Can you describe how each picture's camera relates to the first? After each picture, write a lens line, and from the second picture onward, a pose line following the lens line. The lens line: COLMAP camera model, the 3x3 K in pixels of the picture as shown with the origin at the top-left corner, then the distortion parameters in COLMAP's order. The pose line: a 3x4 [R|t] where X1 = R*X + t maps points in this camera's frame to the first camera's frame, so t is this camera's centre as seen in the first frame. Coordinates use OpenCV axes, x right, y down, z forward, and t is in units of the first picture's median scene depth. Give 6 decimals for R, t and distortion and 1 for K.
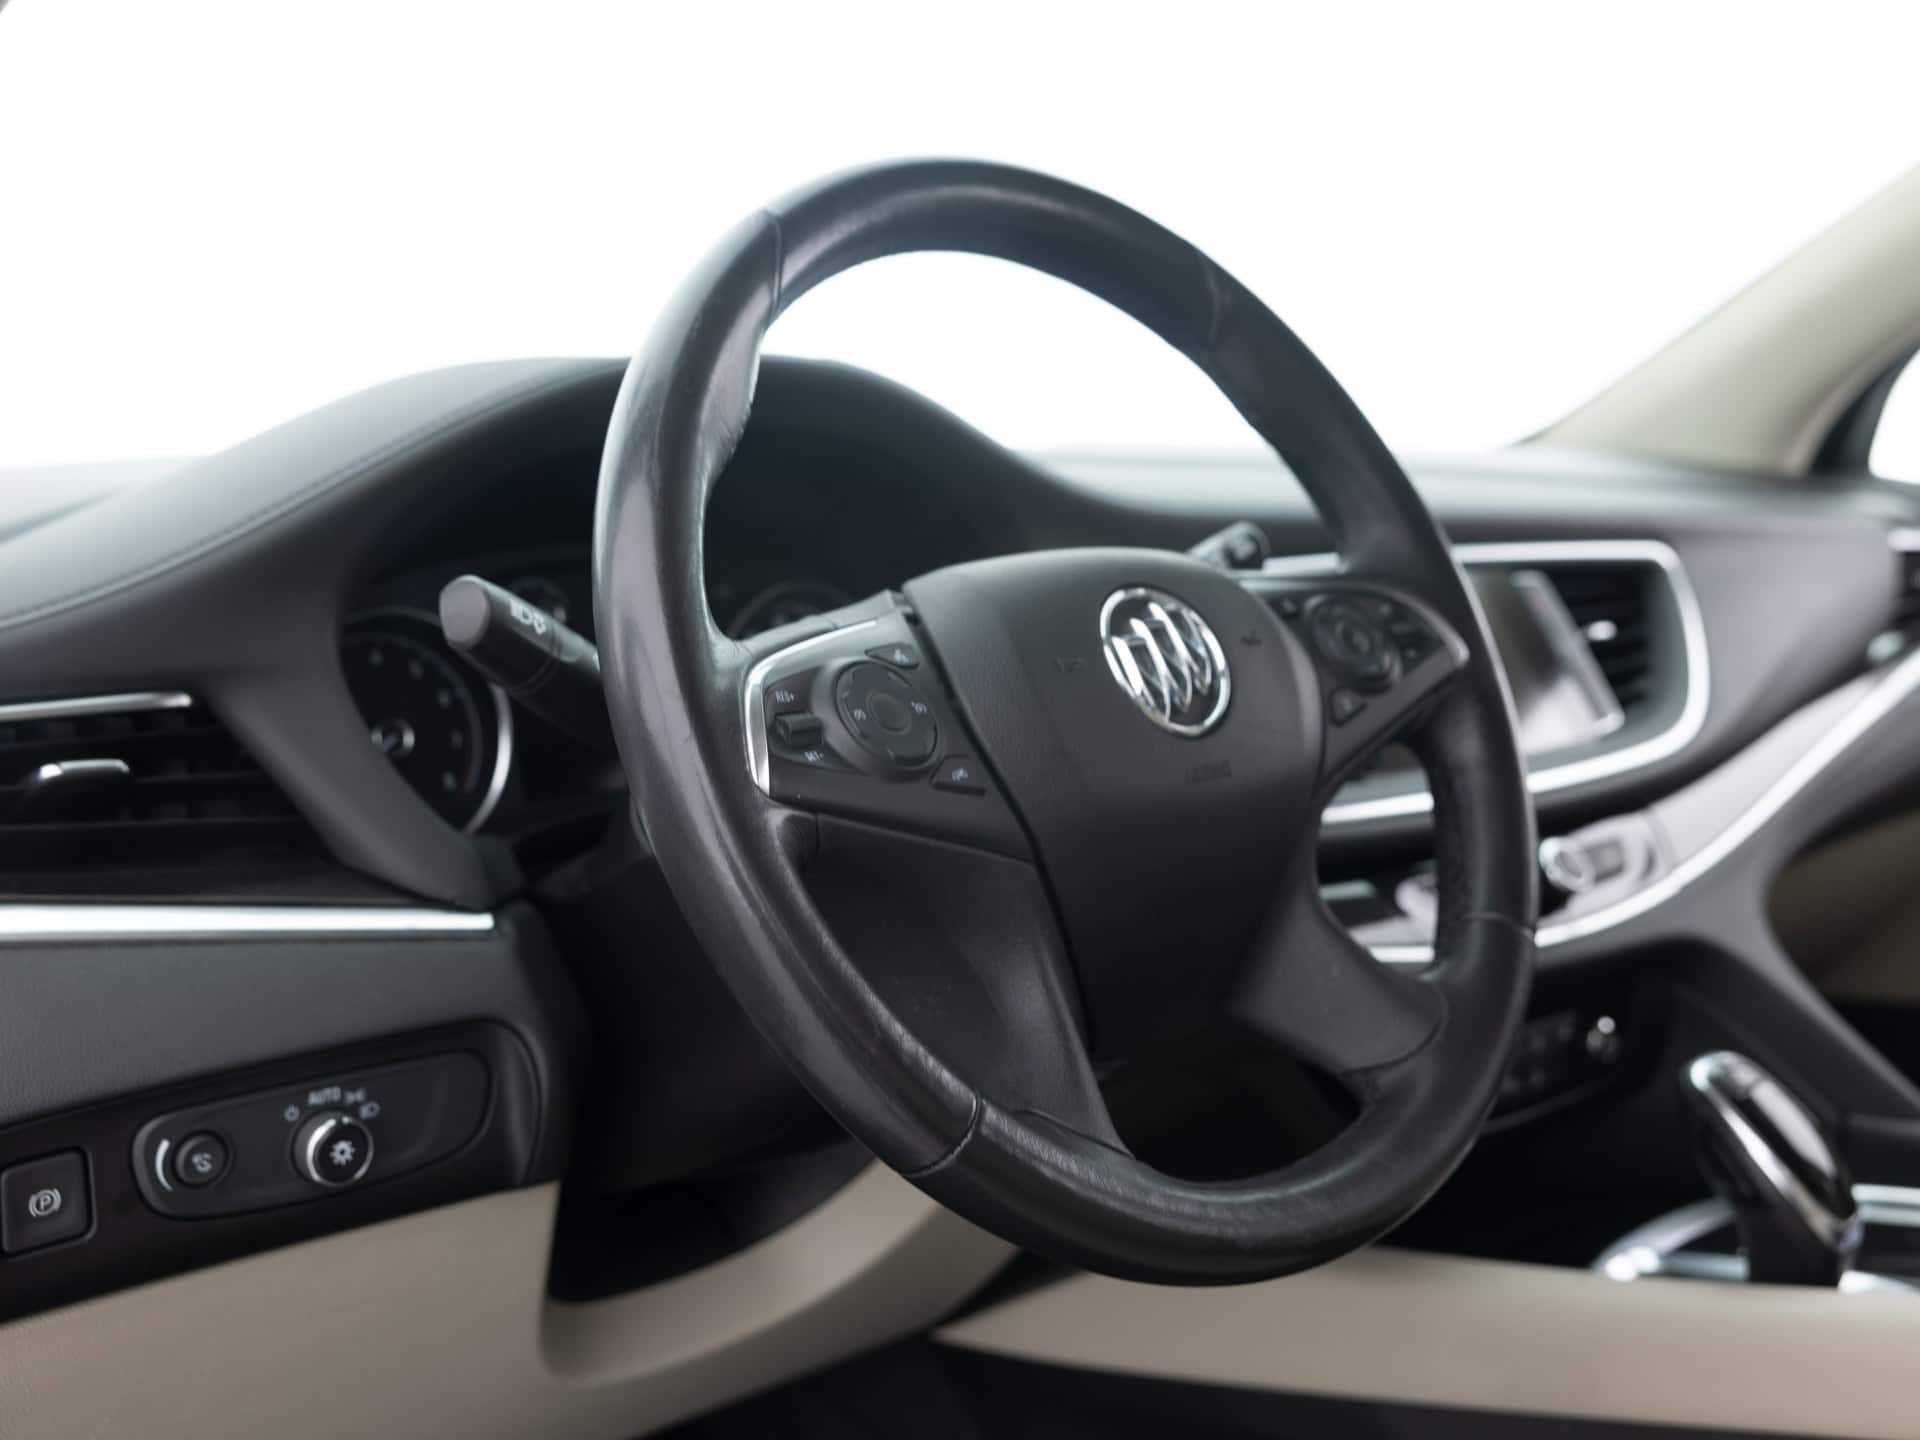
lens RADIAL K [[2092.1, 0, 950.4], [0, 2092.1, 718.1], [0, 0, 1]] dist [-0.007442, 0.029939]
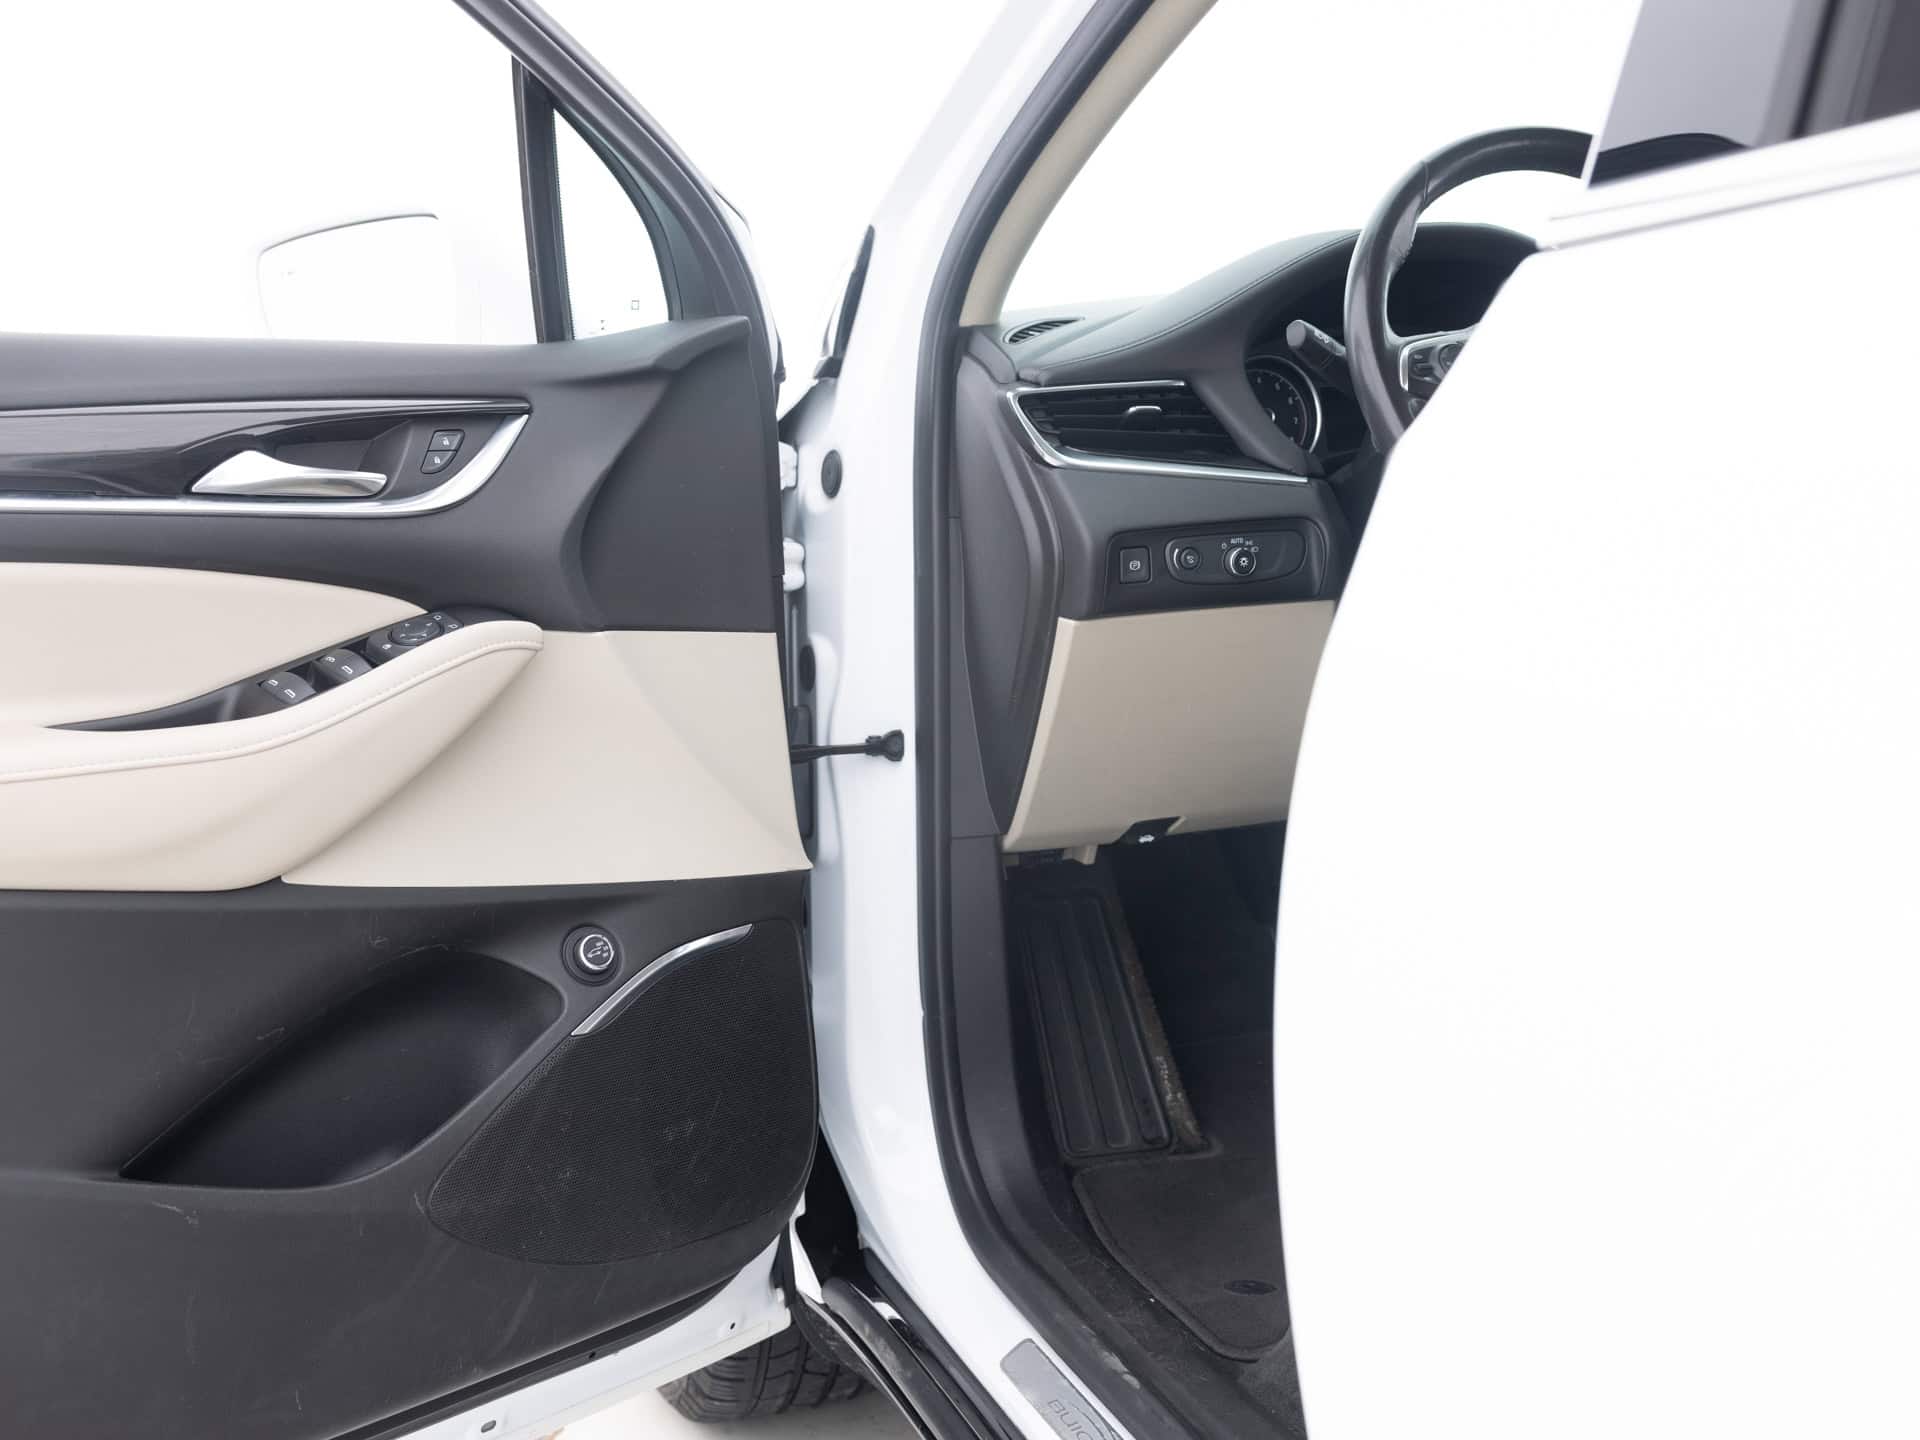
lens RADIAL K [[2092.1, 0, 950.4], [0, 2092.1, 718.1], [0, 0, 1]] dist [-0.007442, 0.029939]
pose [[0.918622, 0.029671, -0.394022, 0.373712], [-0.011466, 0.998758, 0.048479, 0.281304], [0.394971, -0.040016, 0.917822, -1.427434]]
